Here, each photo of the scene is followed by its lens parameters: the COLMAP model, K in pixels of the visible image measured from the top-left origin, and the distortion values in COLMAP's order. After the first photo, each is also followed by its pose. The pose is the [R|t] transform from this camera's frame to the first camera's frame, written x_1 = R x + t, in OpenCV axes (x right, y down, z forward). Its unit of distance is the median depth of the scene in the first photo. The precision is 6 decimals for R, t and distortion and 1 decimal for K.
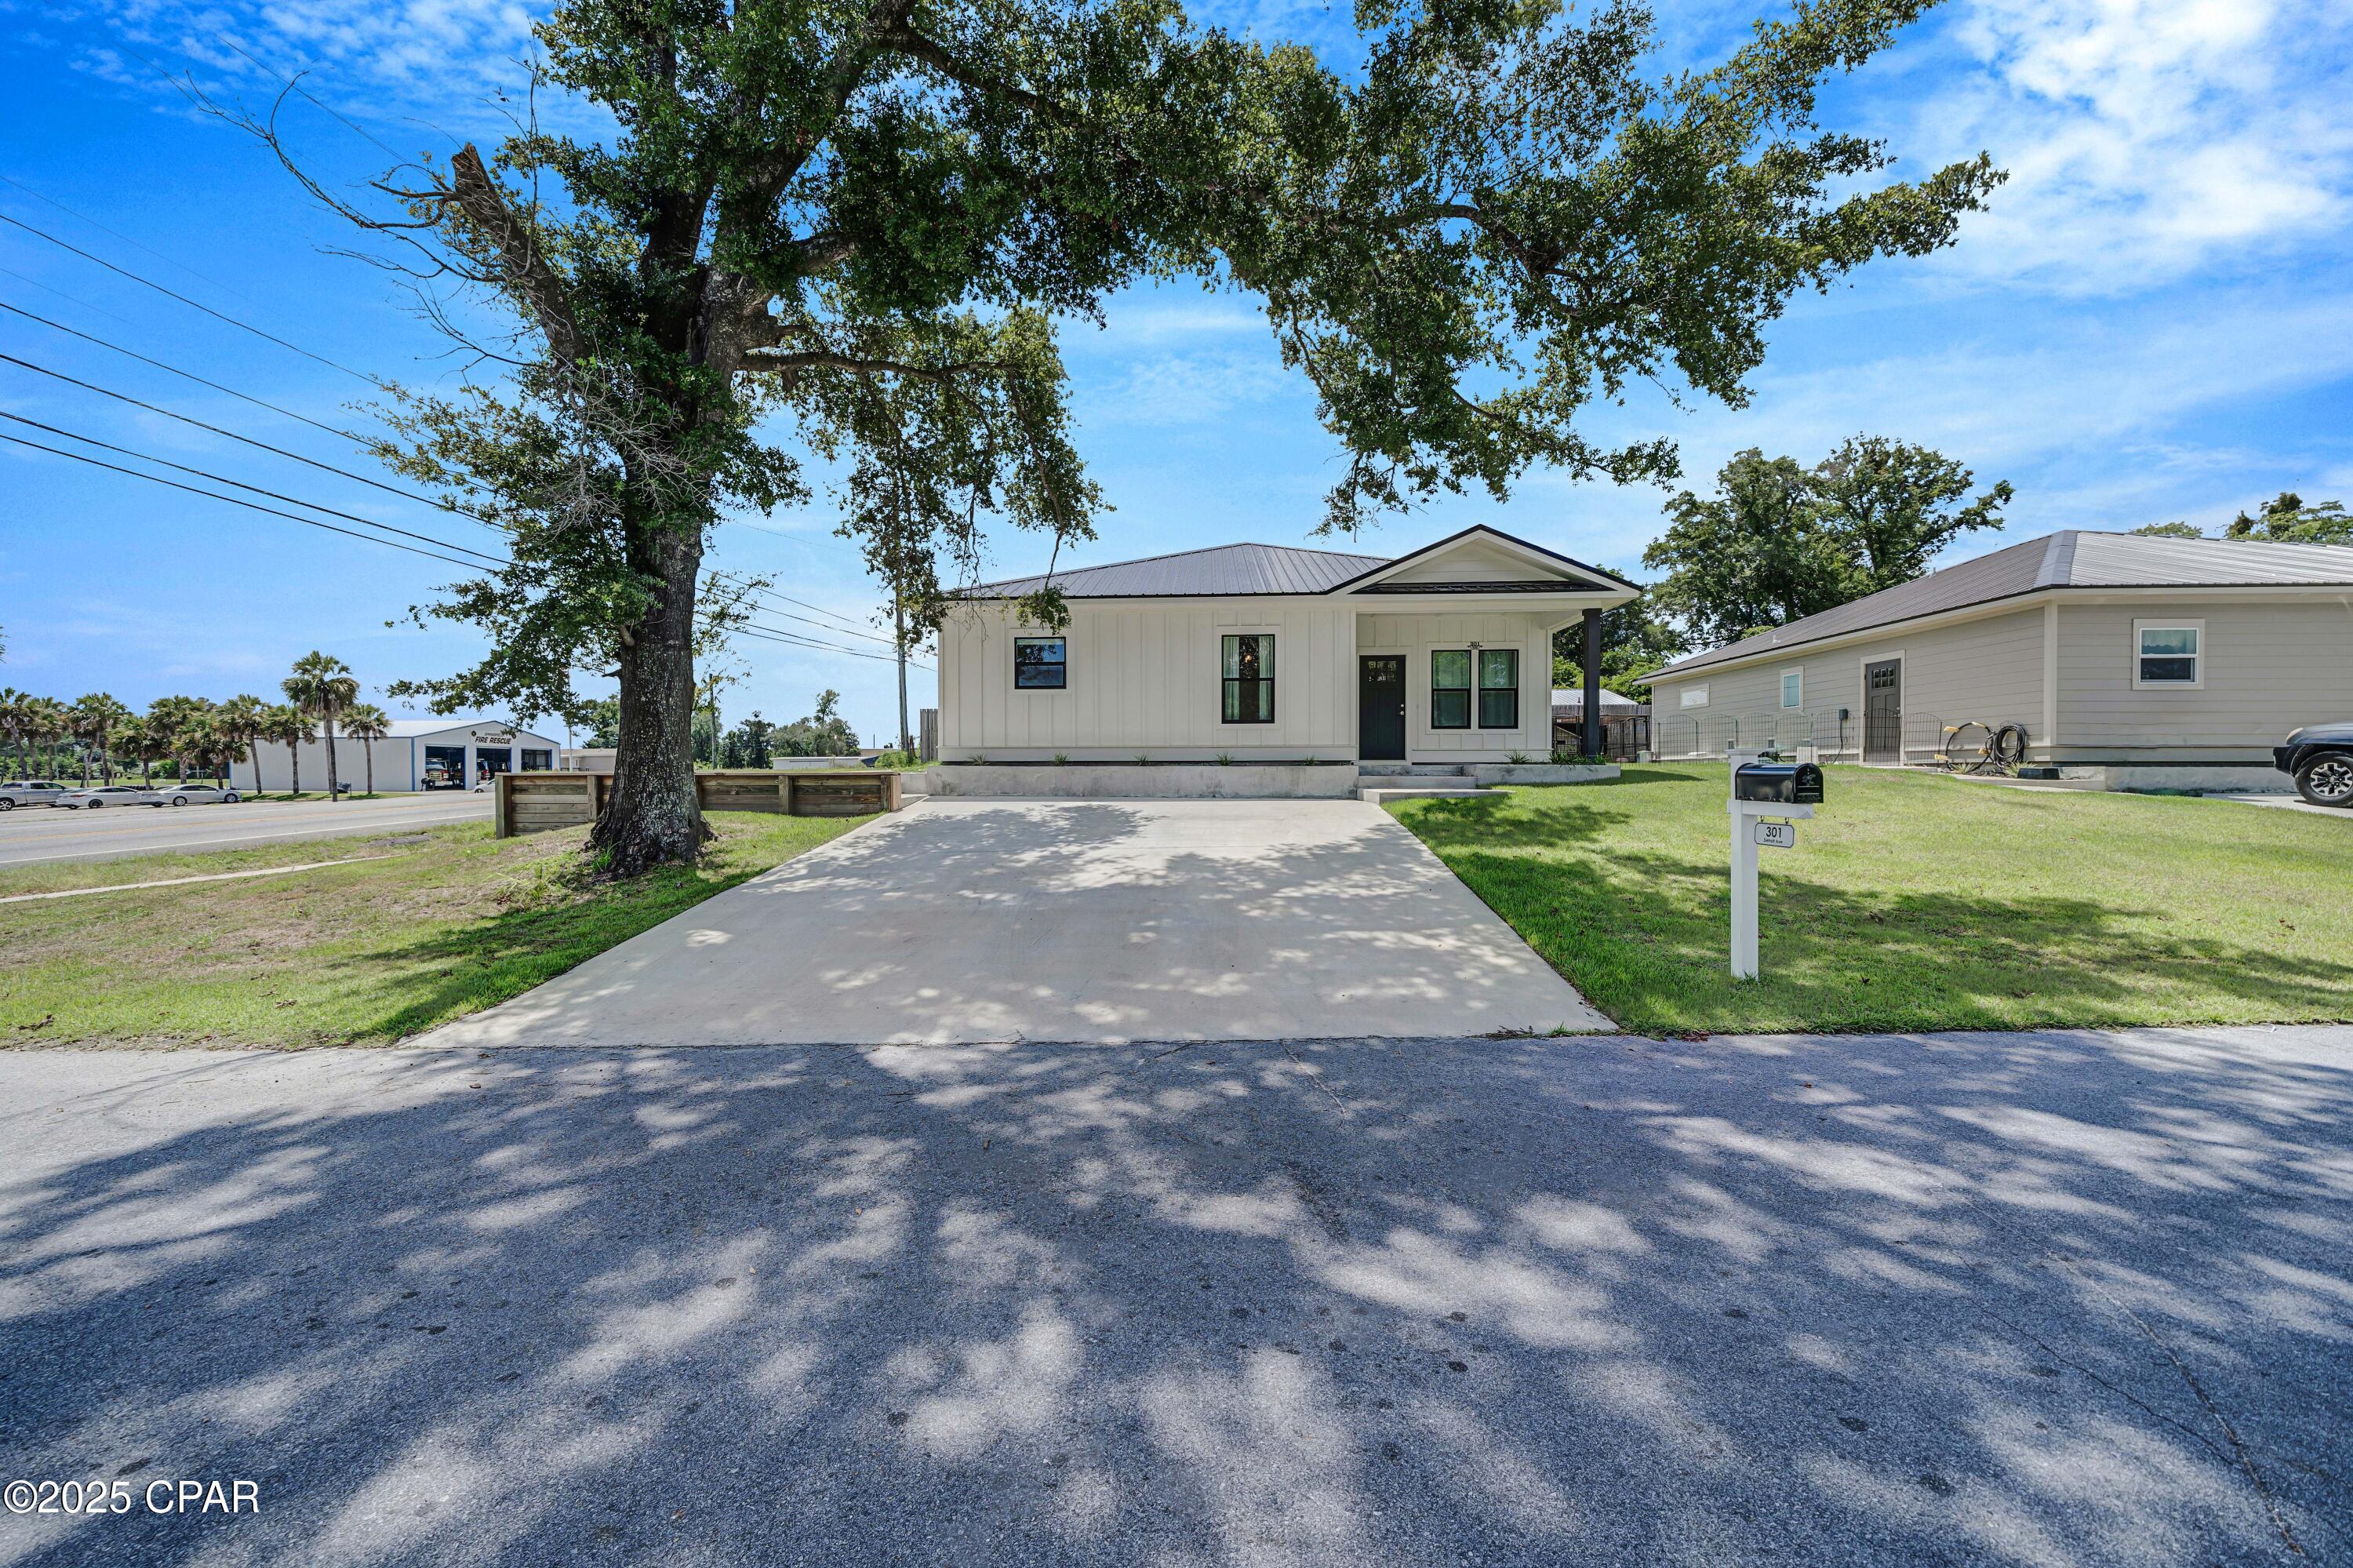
lens RADIAL K [[815.3, 0, 1158.8], [0, 815.3, 779.3], [0, 0, 1]] dist [-0.002457, -0.000089]
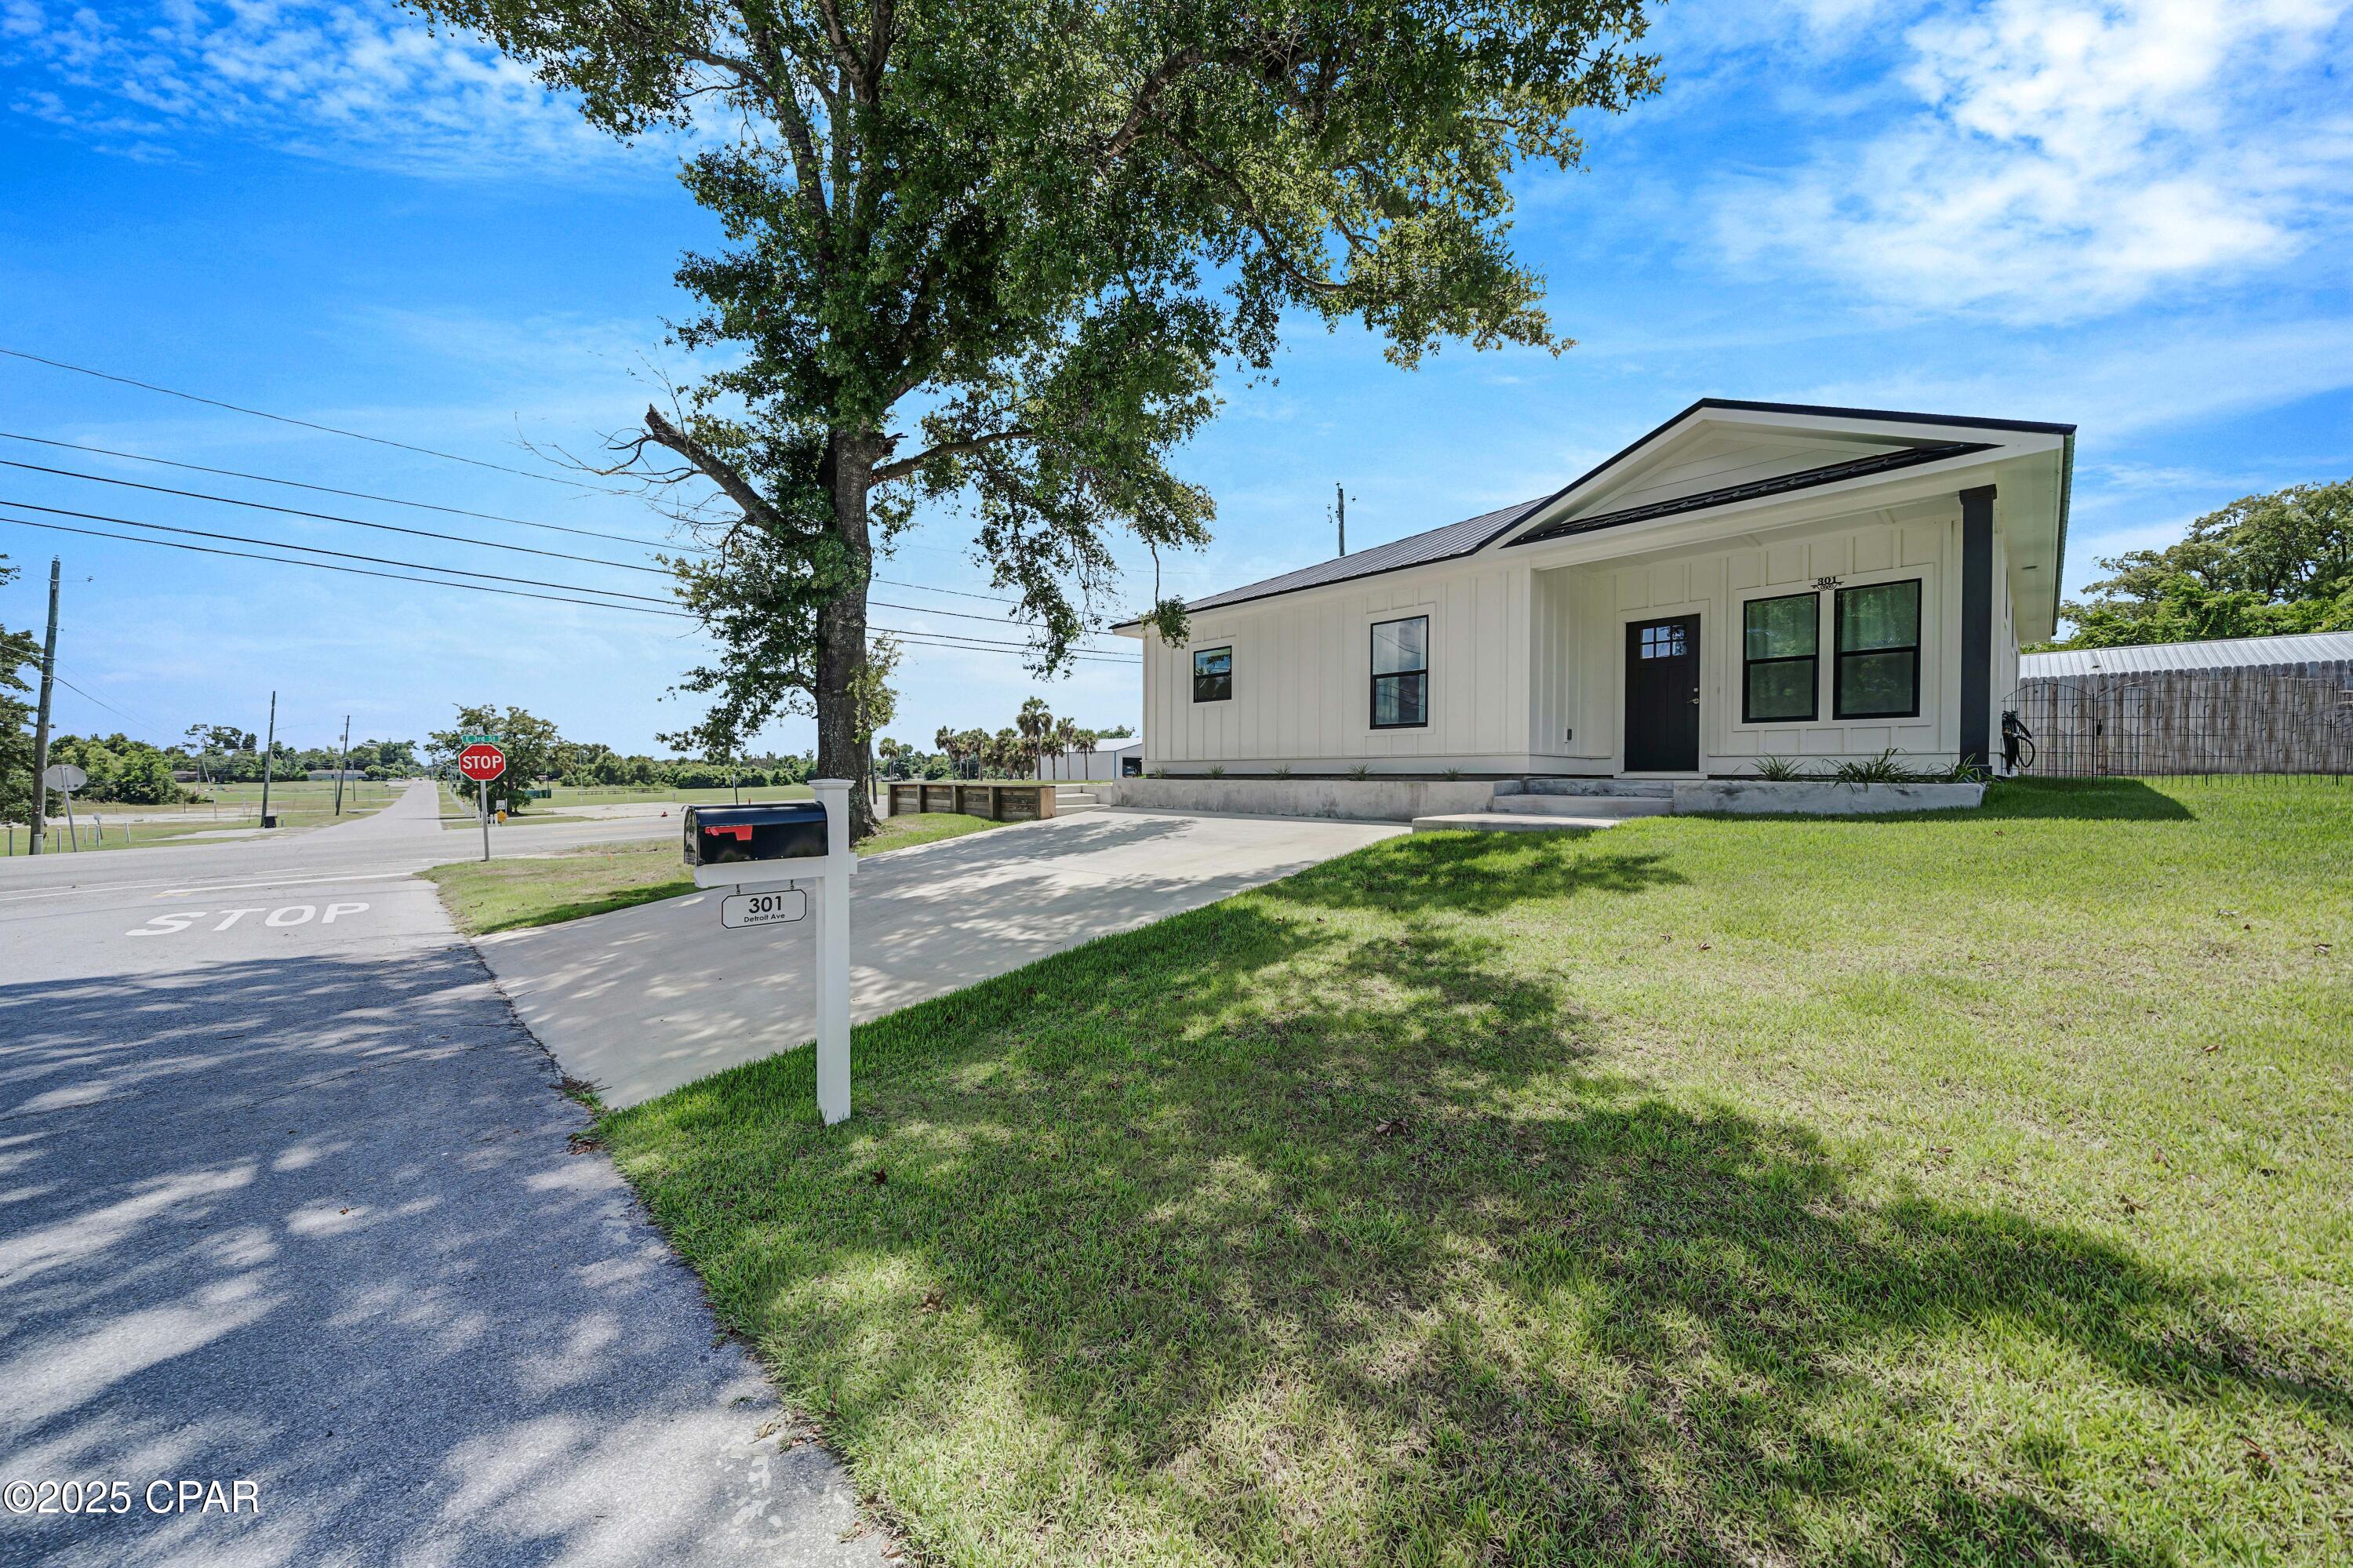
lens RADIAL K [[815.3, 0, 1158.8], [0, 815.3, 779.3], [0, 0, 1]] dist [-0.002457, -0.000089]
pose [[0.729078, 0.005263, -0.684411, 0.538851], [-0.008865, 0.999959, -0.001755, -0.014870], [0.684373, 0.007347, 0.729095, 0.265820]]
